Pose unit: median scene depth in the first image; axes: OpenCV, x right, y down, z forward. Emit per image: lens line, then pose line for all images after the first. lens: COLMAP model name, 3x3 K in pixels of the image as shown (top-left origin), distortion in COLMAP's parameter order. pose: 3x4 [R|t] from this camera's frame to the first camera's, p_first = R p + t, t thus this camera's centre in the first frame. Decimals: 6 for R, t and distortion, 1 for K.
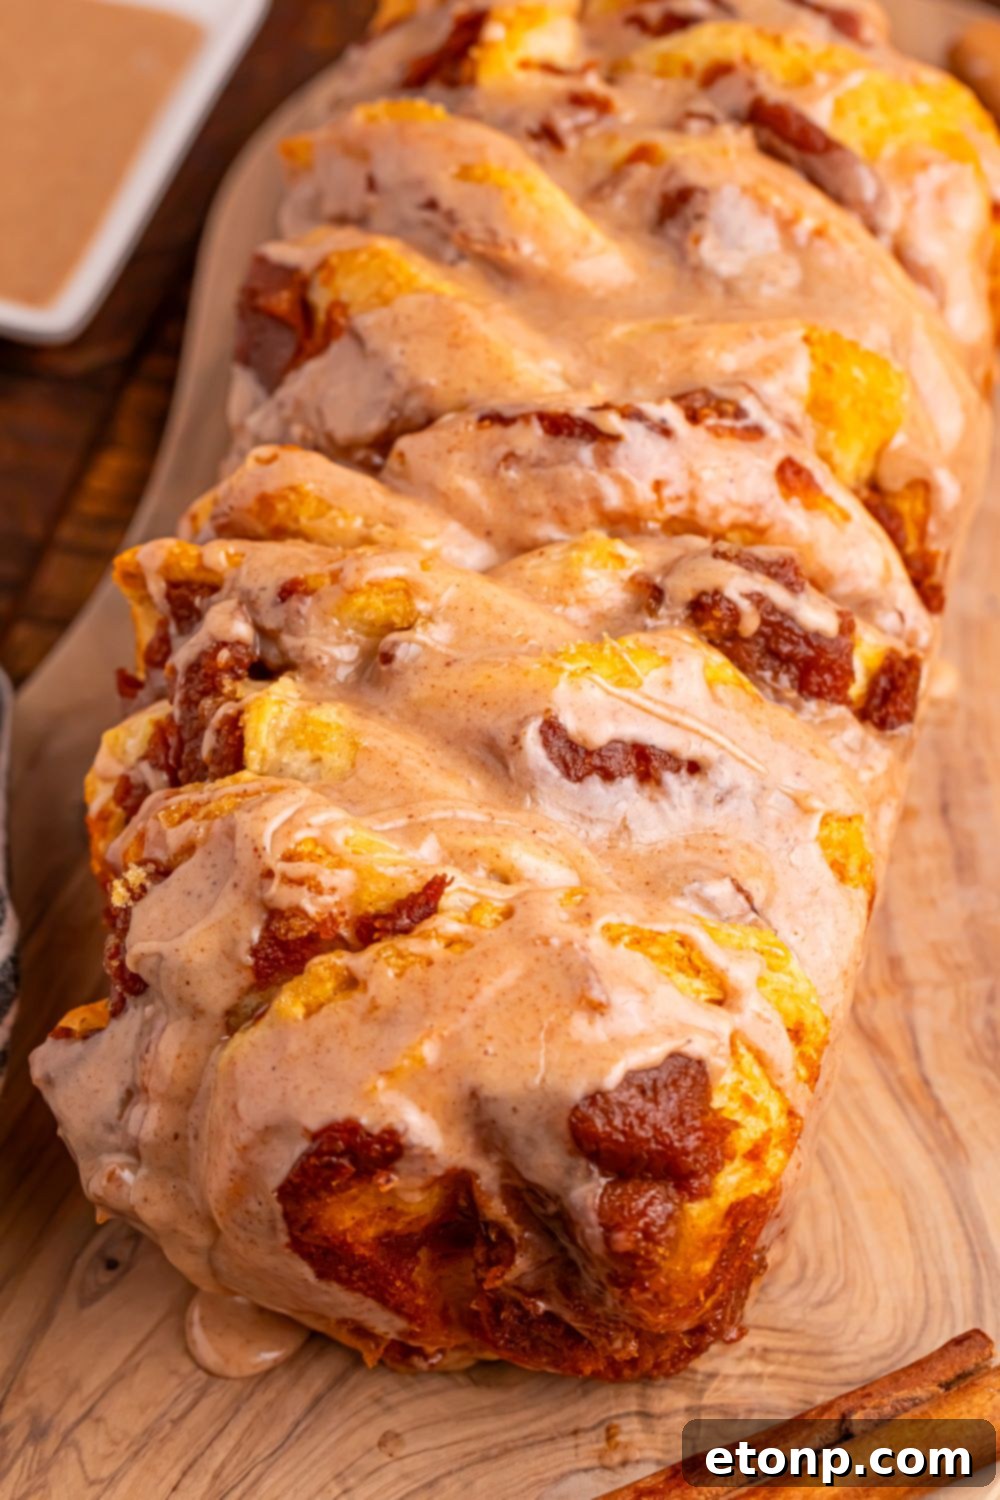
lens RADIAL K [[5934.2, 0, 500.4], [0, 5934.2, 749.2], [0, 0, 1]] dist [-0.331434, 0.000000]
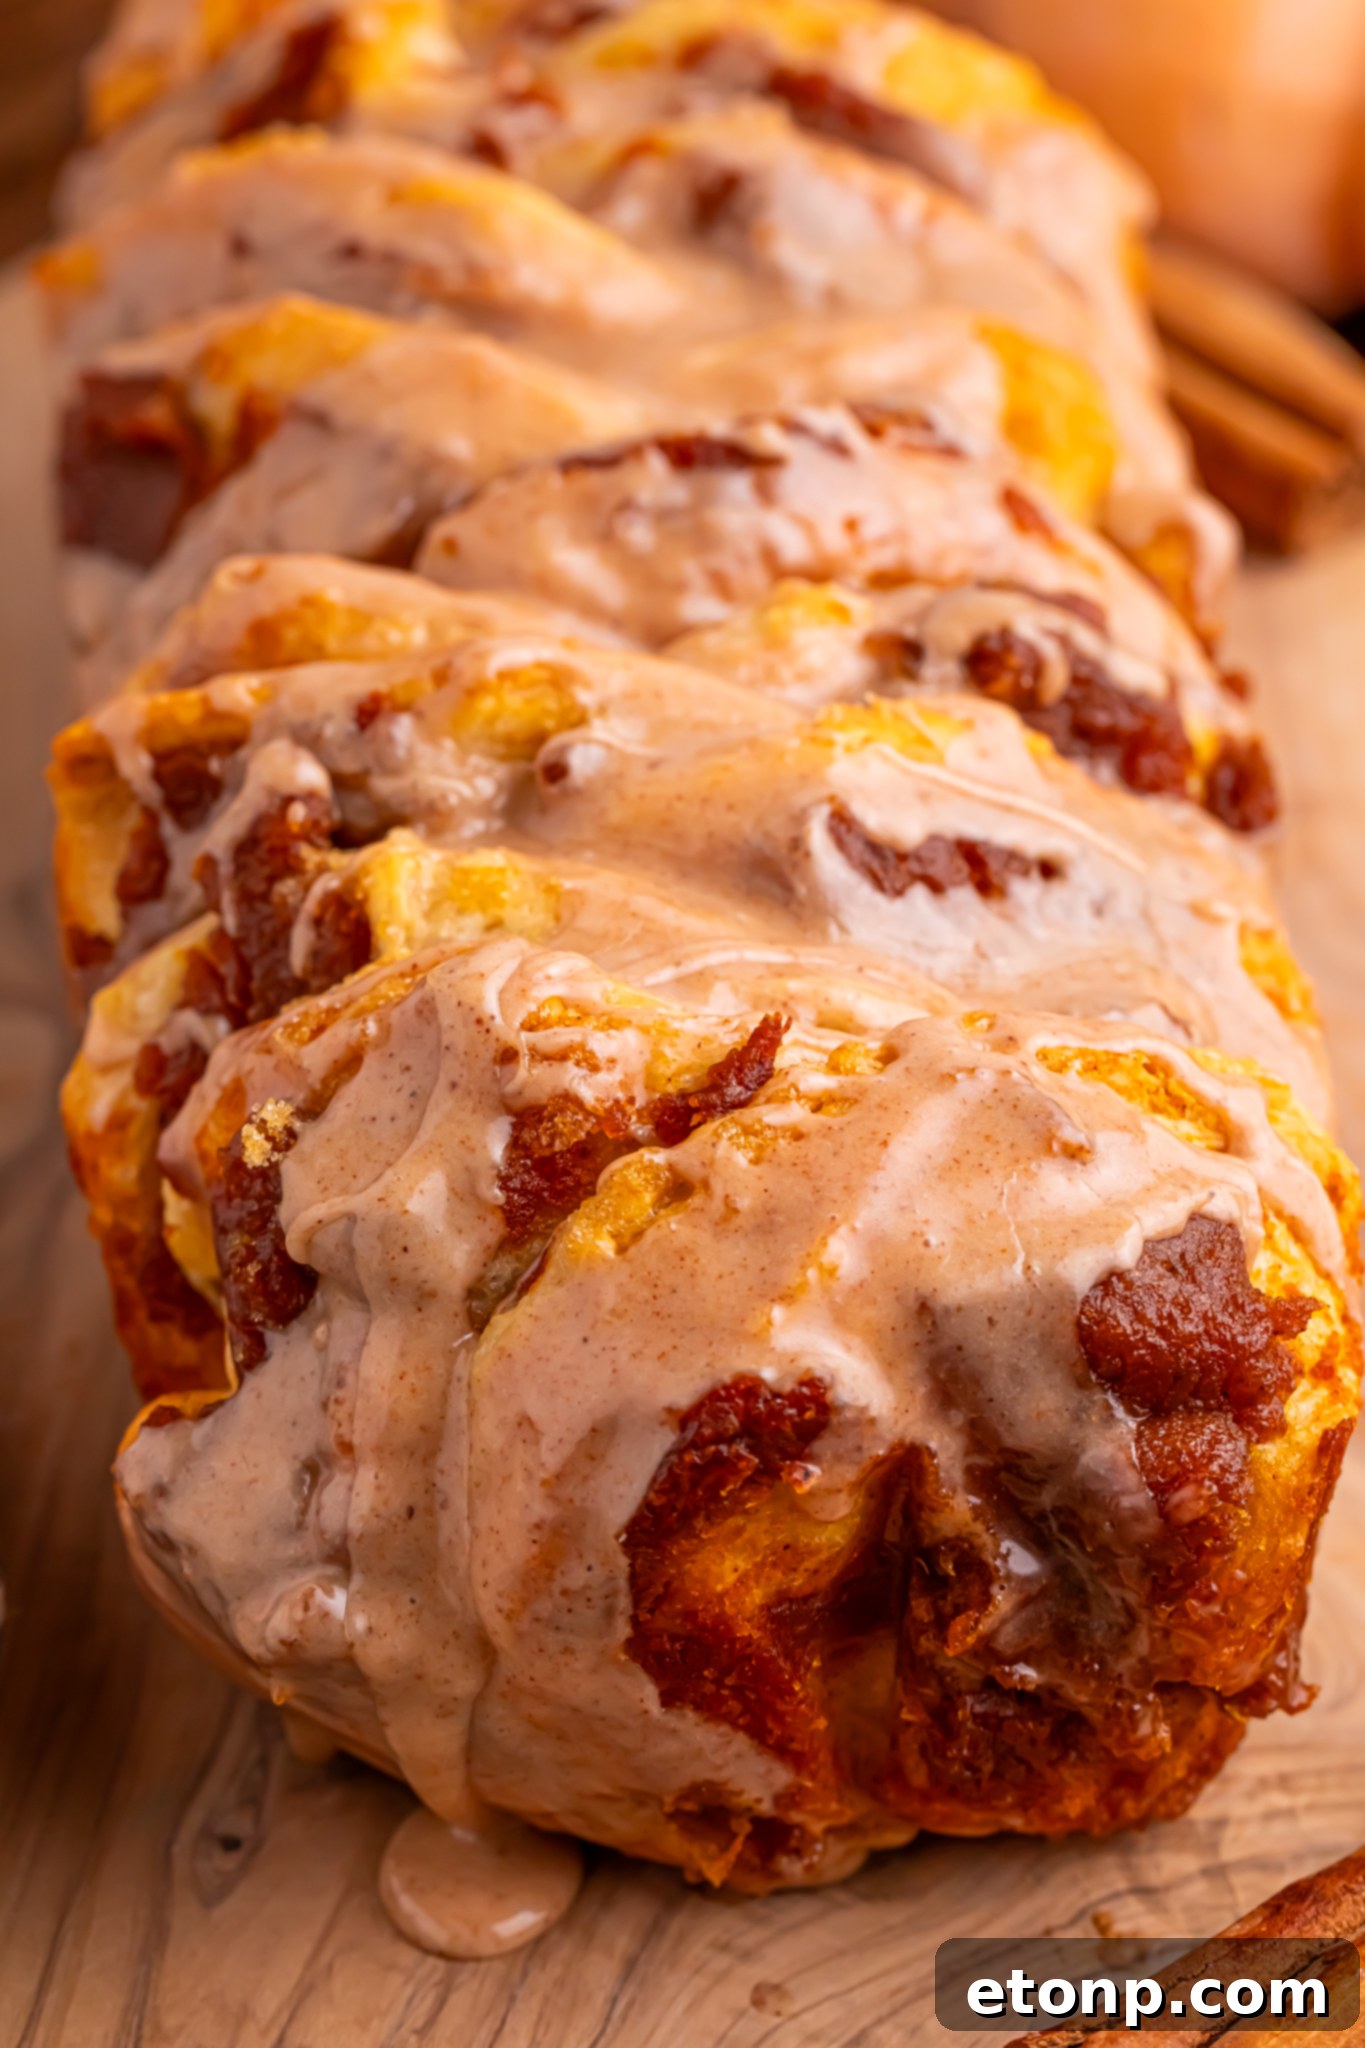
lens RADIAL K [[8102.1, 0, 671.3], [0, 8102.1, 1025.8], [0, 0, 1]] dist [-0.331434, 0.000000]
pose [[0.957027, -0.132421, 0.258001, -0.234682], [0.182039, 0.966860, -0.179006, 0.168548], [-0.225747, 0.218279, 0.949417, 0.171105]]
